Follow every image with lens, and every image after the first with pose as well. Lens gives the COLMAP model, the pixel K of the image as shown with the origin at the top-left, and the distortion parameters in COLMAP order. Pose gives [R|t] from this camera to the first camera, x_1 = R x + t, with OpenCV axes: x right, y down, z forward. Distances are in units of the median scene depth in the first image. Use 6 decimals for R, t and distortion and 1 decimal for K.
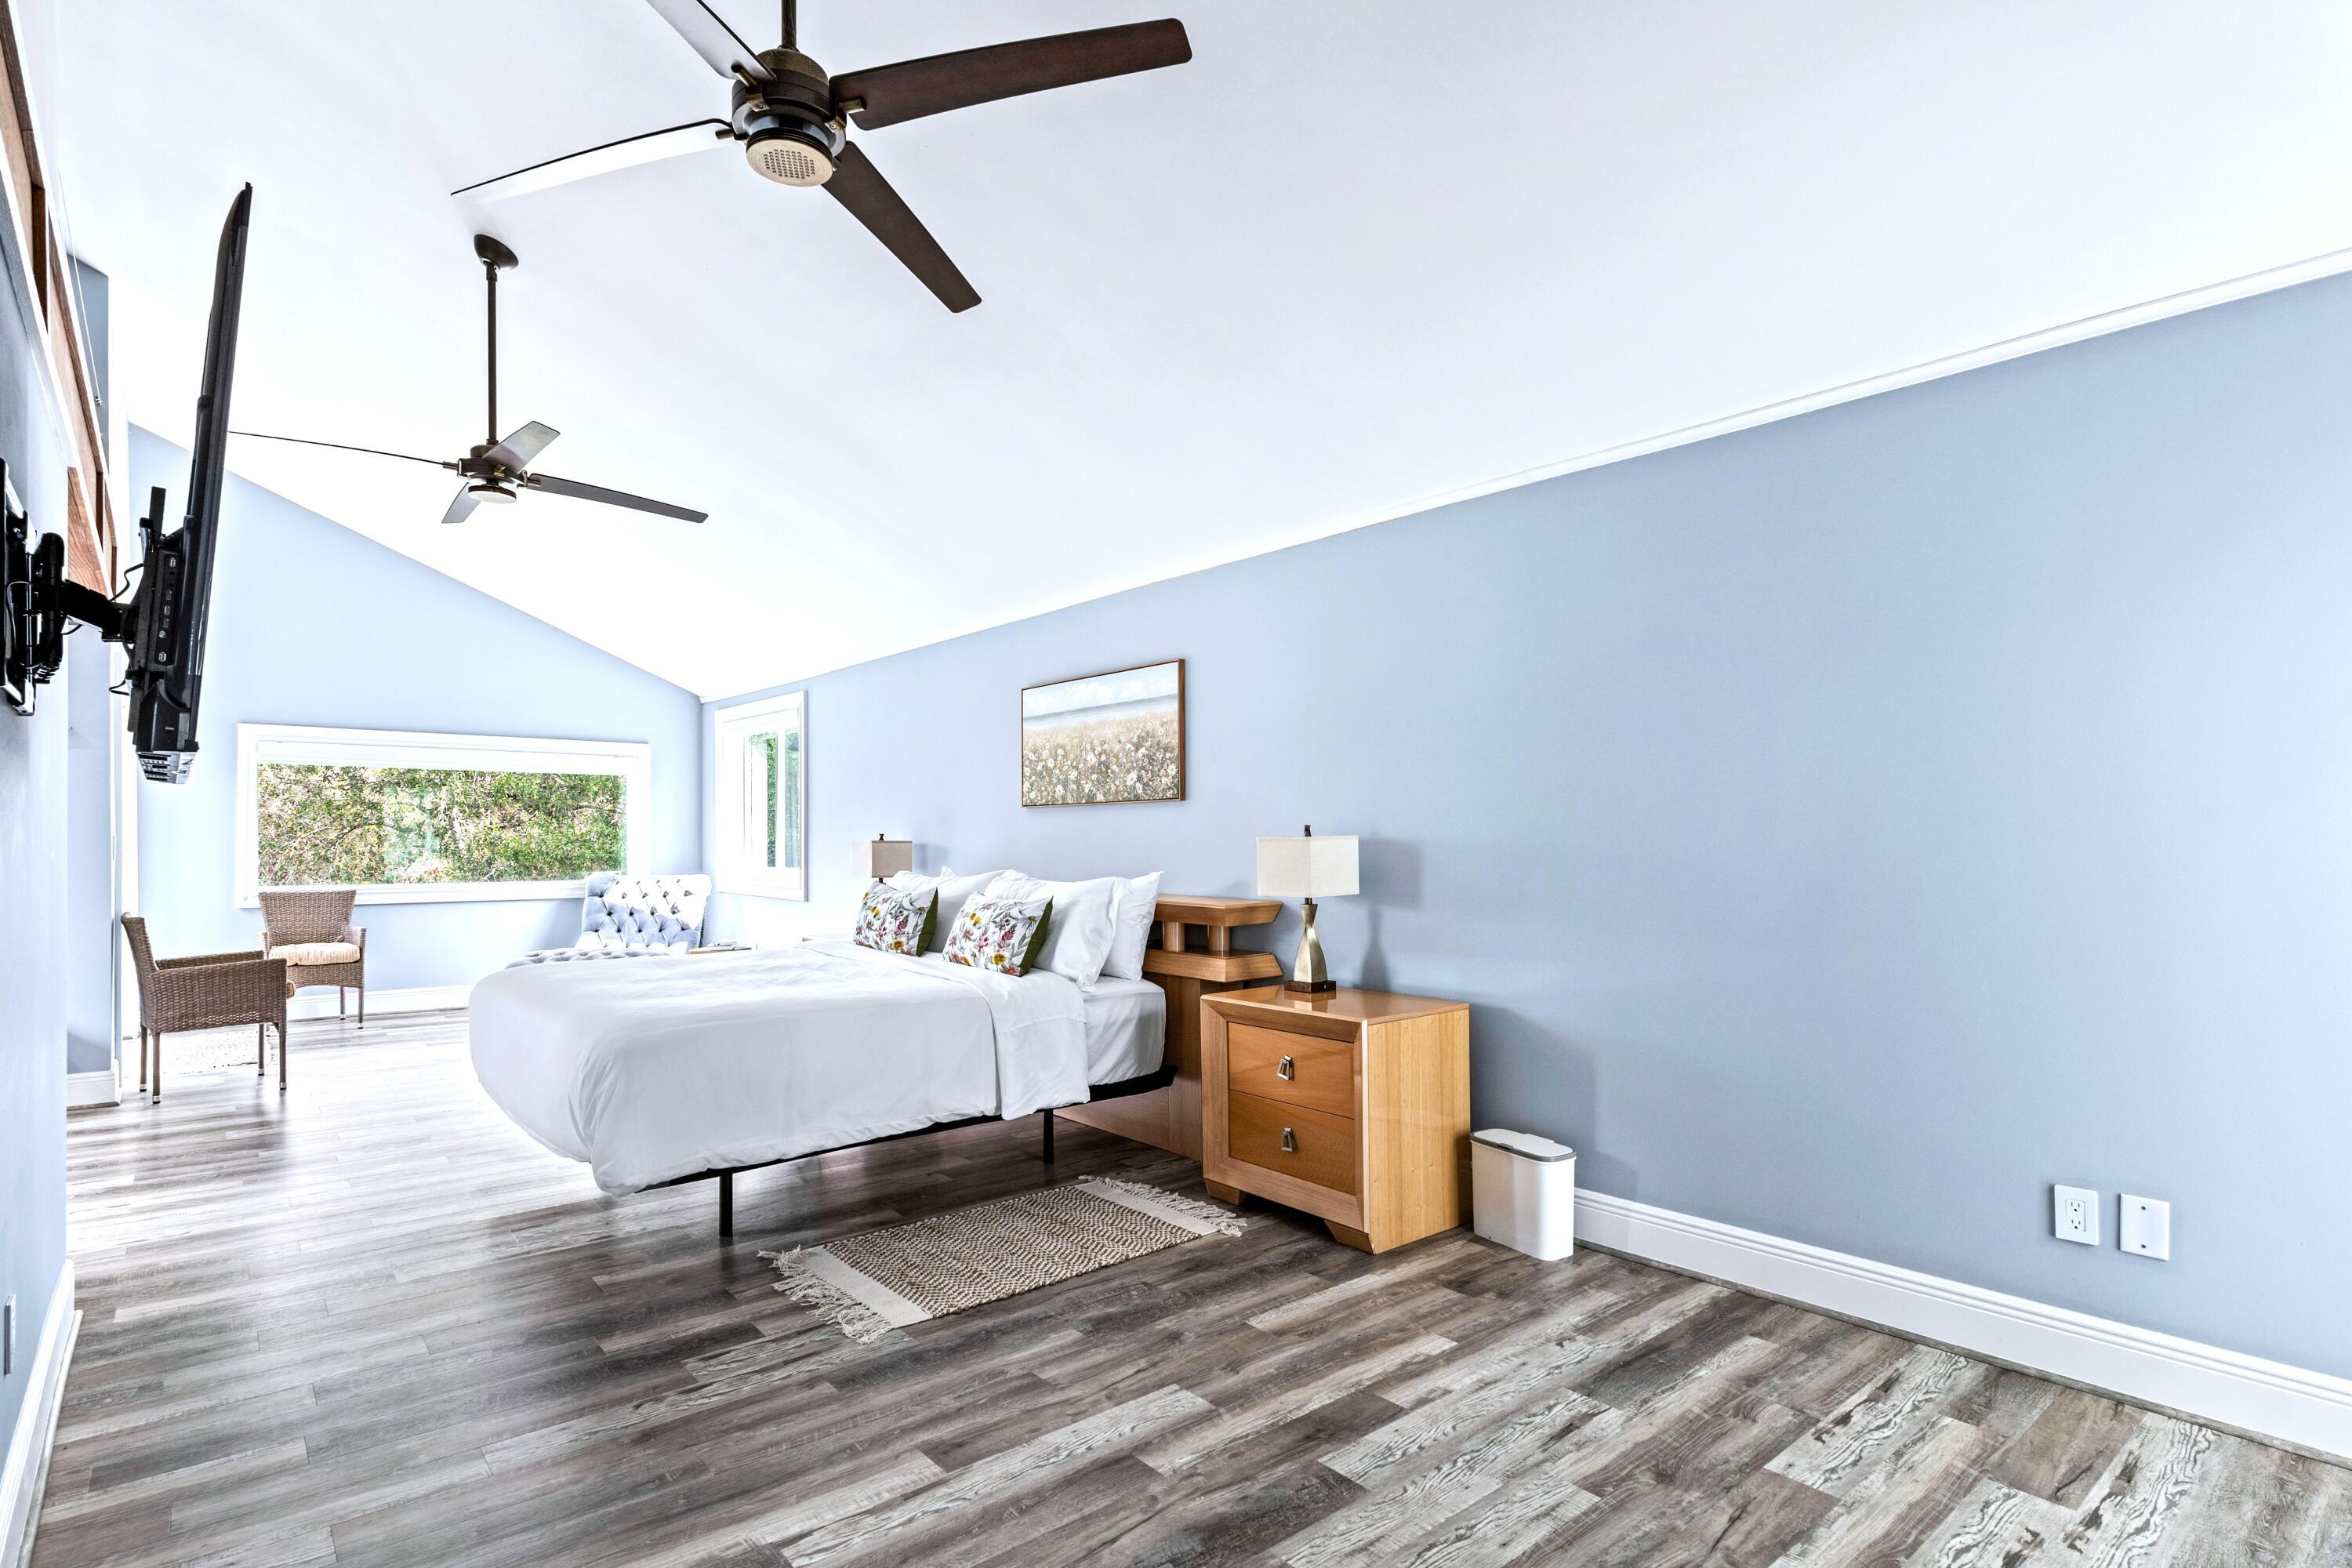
lens RADIAL K [[1158.0, 0, 1143.2], [0, 1158.0, 843.2], [0, 0, 1]] dist [0.002407, -0.000874]
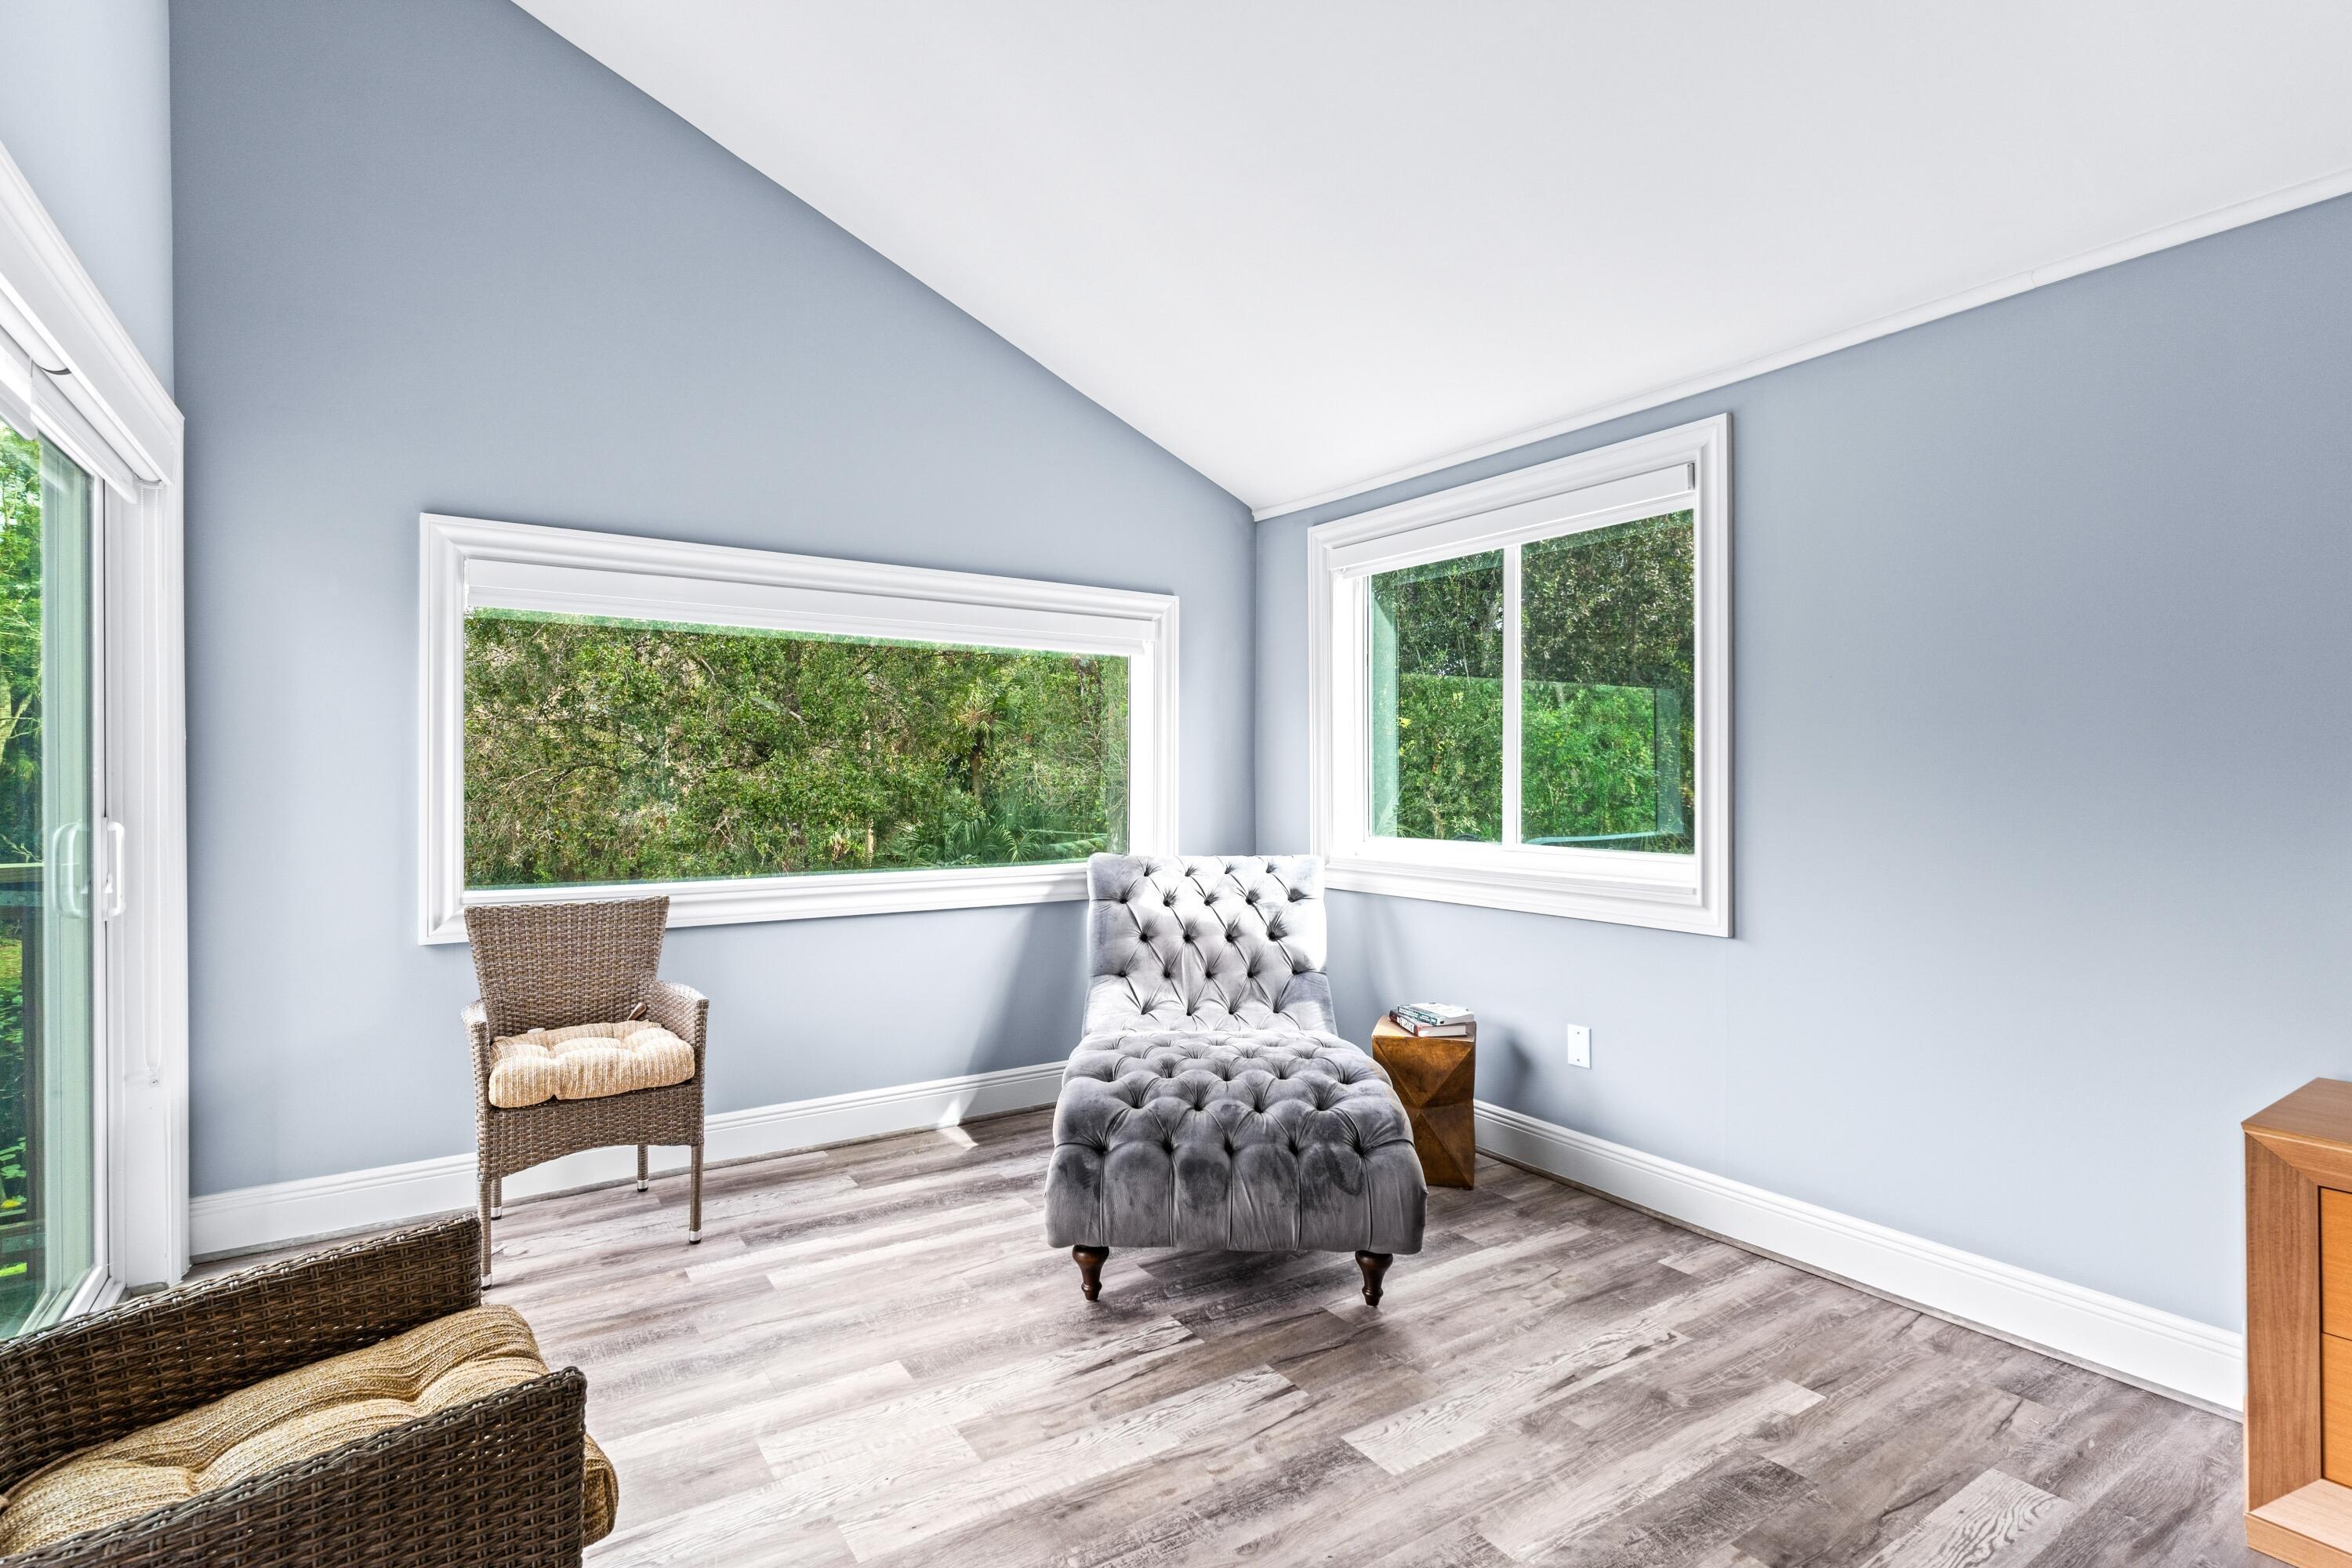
lens RADIAL K [[1158.0, 0, 1177.7], [0, 1158.0, 782.6], [0, 0, 1]] dist [0.002407, -0.000874]
pose [[0.994665, 0.001568, -0.103149, -0.395096], [-0.002142, 0.999983, -0.005456, -0.000802], [0.103139, 0.005648, 0.994651, 0.519955]]
